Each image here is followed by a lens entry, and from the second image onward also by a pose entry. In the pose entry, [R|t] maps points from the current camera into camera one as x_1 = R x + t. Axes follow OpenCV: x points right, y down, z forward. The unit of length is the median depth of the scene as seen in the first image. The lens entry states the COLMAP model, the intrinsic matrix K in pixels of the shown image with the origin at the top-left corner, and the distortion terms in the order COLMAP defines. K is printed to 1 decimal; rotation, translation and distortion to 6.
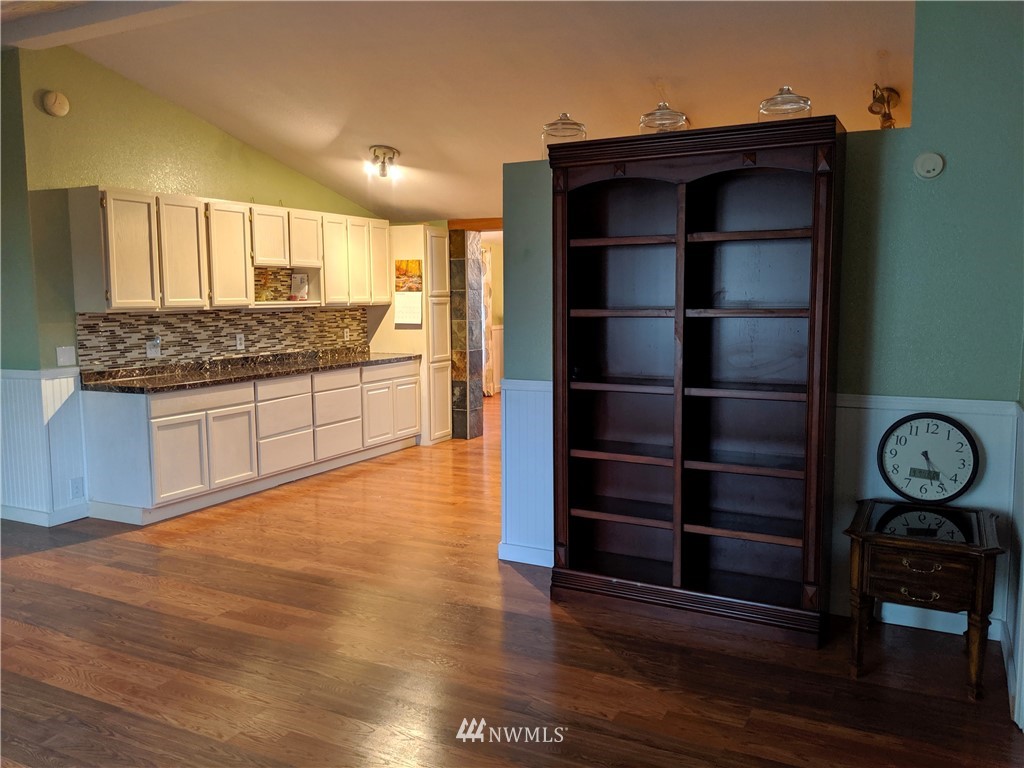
lens RADIAL K [[823.1, 0, 536.3], [0, 823.1, 388.3], [0, 0, 1]] dist [0.066952, -0.125250]
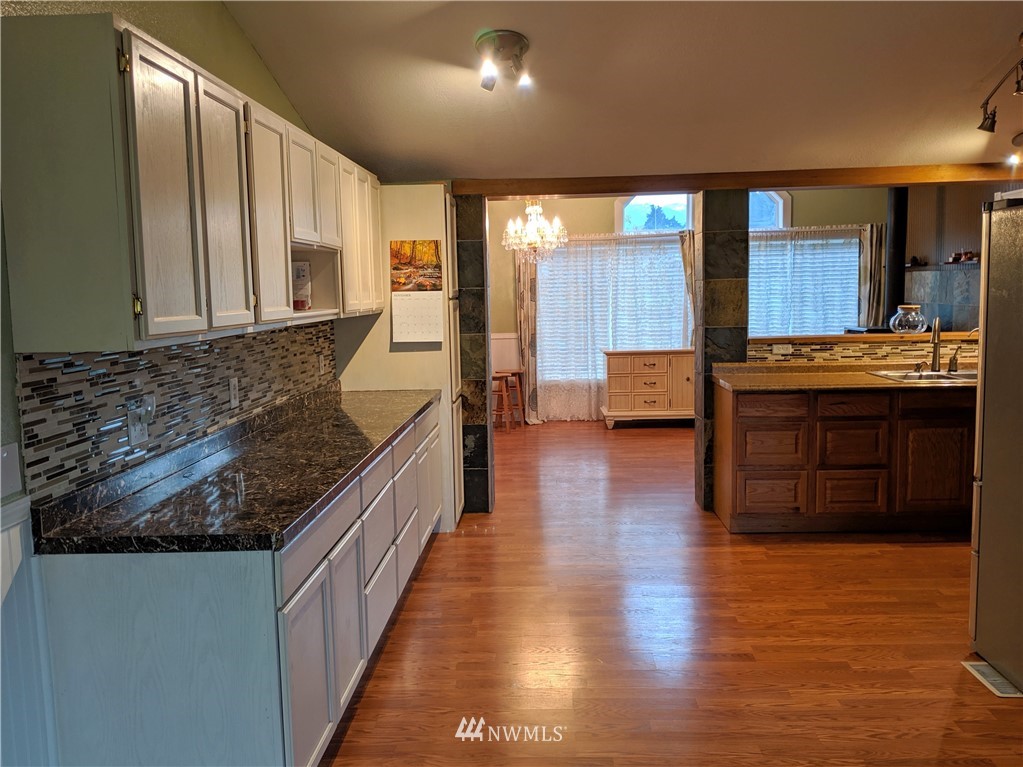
lens RADIAL K [[846.0, 0, 509.7], [0, 846.0, 382.1], [0, 0, 1]] dist [0.015284, -0.002575]
pose [[0.916652, -0.059719, 0.395199, -0.449241], [0.064672, 0.997906, 0.000789, -0.057149], [-0.394419, 0.024835, 0.918595, 0.496403]]
